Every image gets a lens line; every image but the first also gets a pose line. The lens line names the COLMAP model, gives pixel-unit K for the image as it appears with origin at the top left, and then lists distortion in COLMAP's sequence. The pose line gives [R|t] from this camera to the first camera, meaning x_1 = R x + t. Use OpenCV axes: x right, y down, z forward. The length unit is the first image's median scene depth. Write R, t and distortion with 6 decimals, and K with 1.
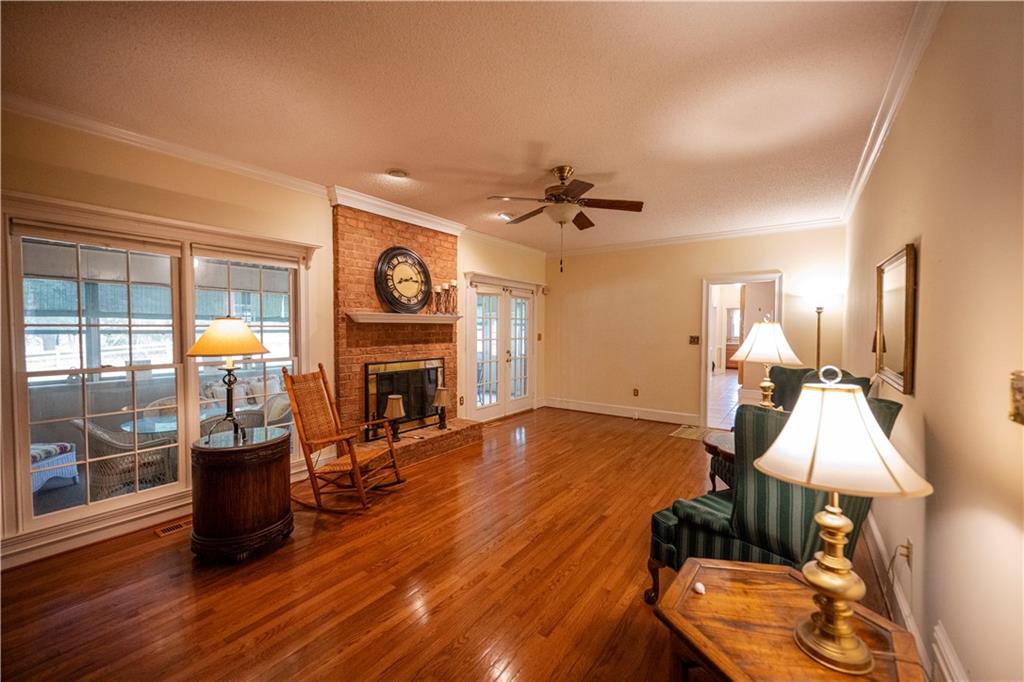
lens RADIAL K [[404.2, 0, 508.6], [0, 404.2, 338.8], [0, 0, 1]] dist [-0.000177, -0.000032]
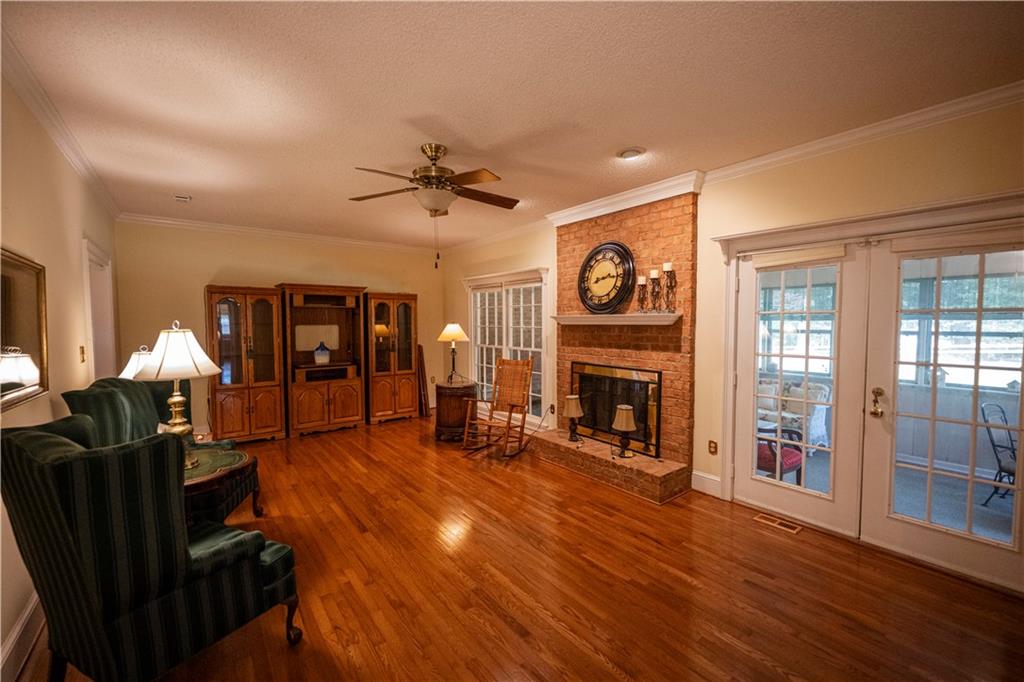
lens RADIAL K [[404.2, 0, 508.5], [0, 404.2, 340.2], [0, 0, 1]] dist [-0.000177, -0.000032]
pose [[-0.277104, 0.042471, -0.959901, 0.664899], [-0.025270, 0.998355, 0.051467, -0.043752], [0.960507, 0.038519, -0.275575, 1.005198]]
